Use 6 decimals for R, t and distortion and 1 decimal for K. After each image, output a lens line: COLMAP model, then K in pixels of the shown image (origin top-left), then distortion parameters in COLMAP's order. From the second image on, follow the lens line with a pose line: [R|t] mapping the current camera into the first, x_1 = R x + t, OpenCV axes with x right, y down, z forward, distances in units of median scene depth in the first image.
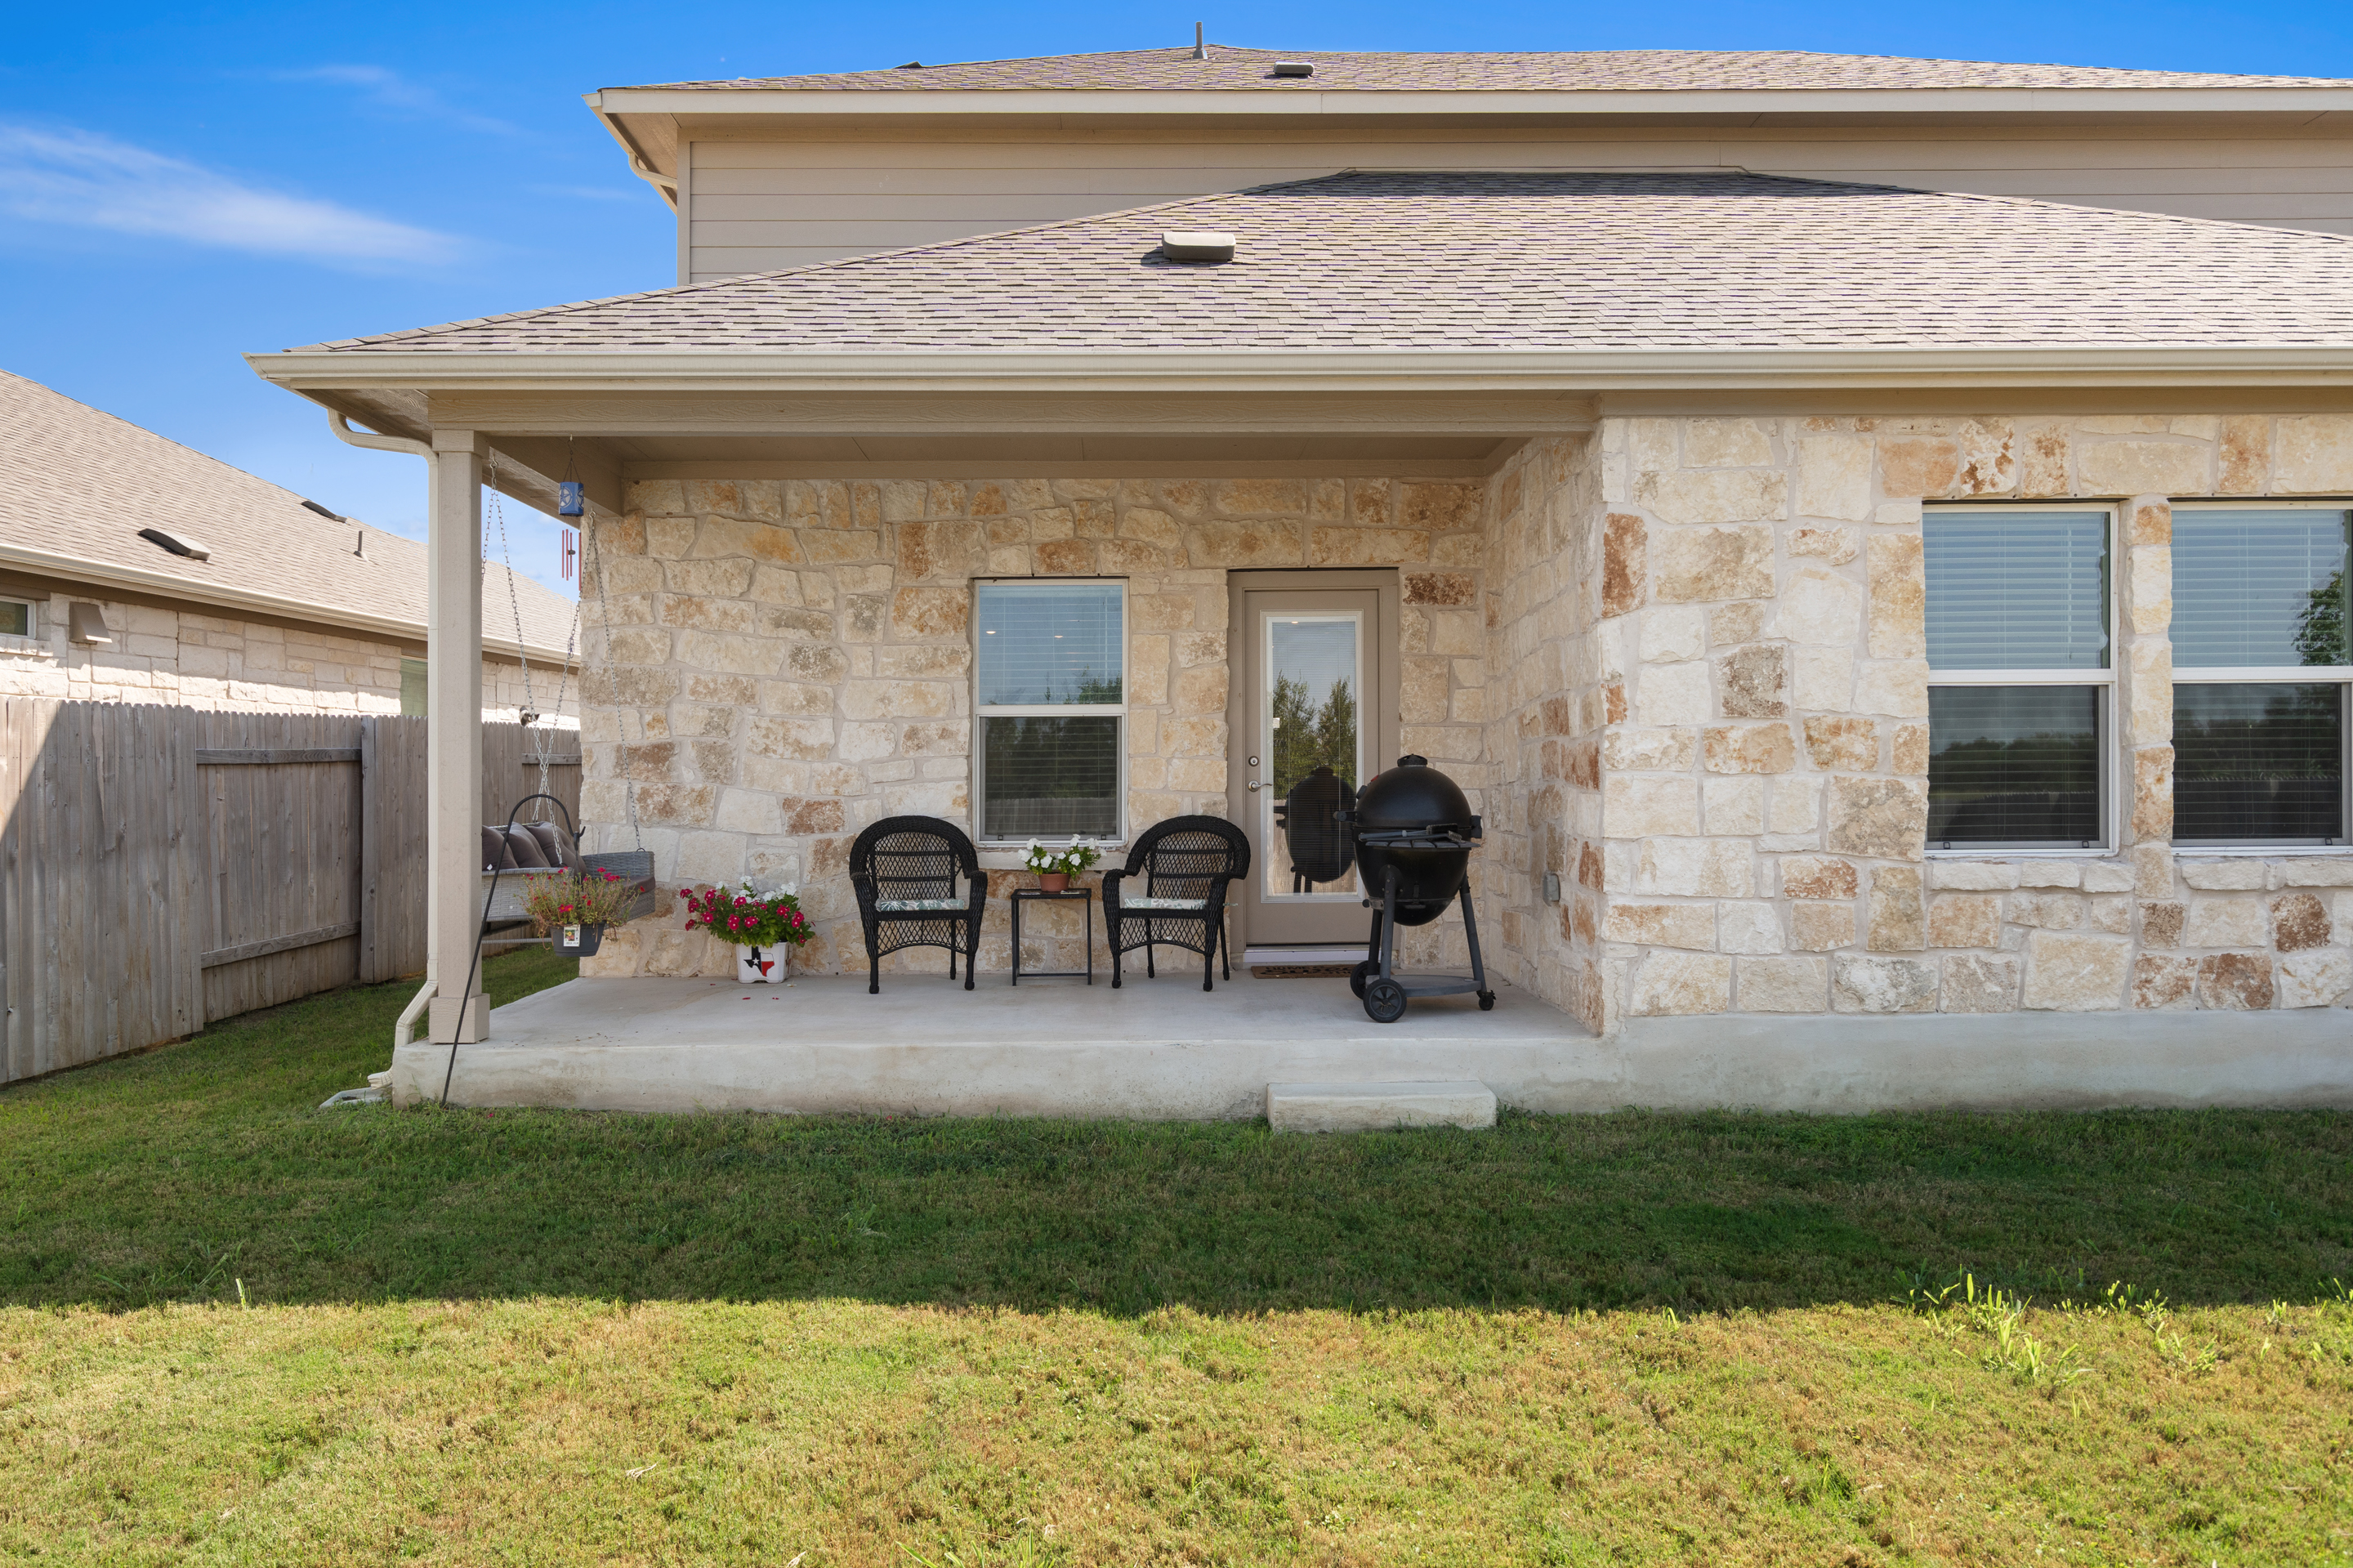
lens RADIAL K [[1719.5, 0, 1176.5], [0, 1719.5, 784.0], [0, 0, 1]] dist [0.017714, 0.000398]
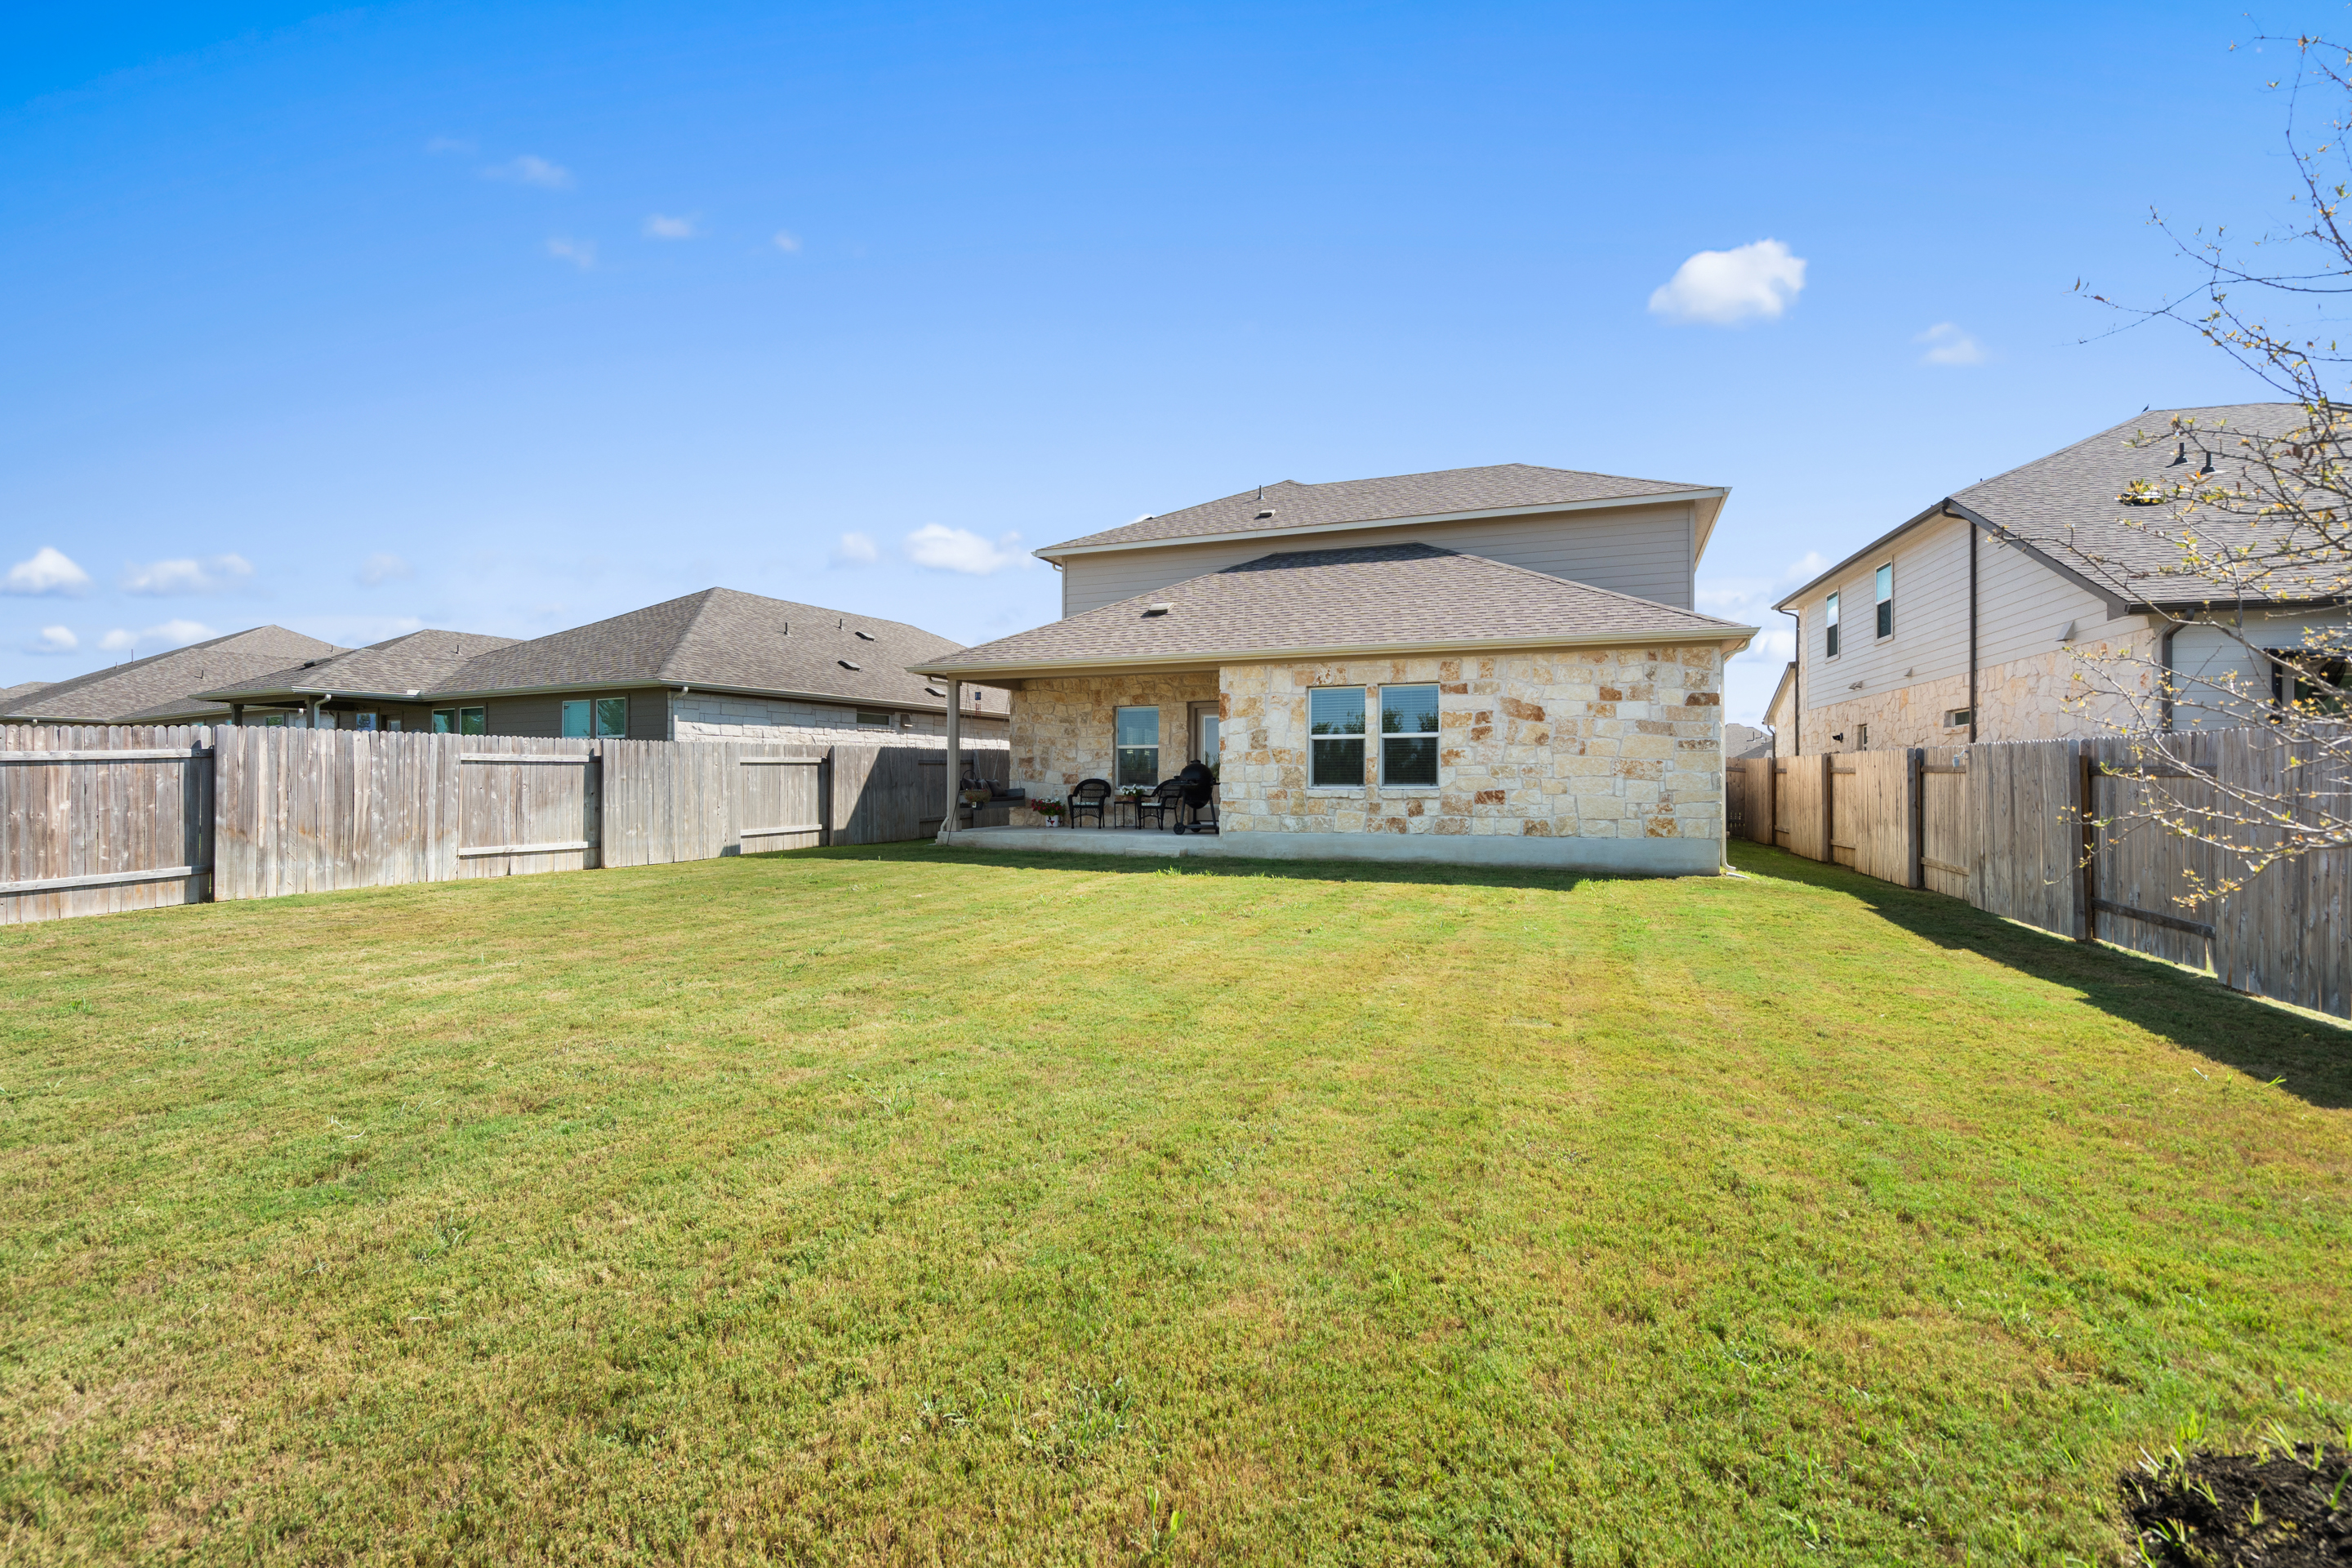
lens RADIAL K [[1061.2, 0, 1176.0], [0, 1061.2, 784.0], [0, 0, 1]] dist [-0.000300, -0.000005]
pose [[0.926339, 0.005701, -0.376648, 0.994278], [-0.004949, 0.999983, 0.002962, 0.028331], [0.376659, -0.000880, 0.926352, -1.094968]]
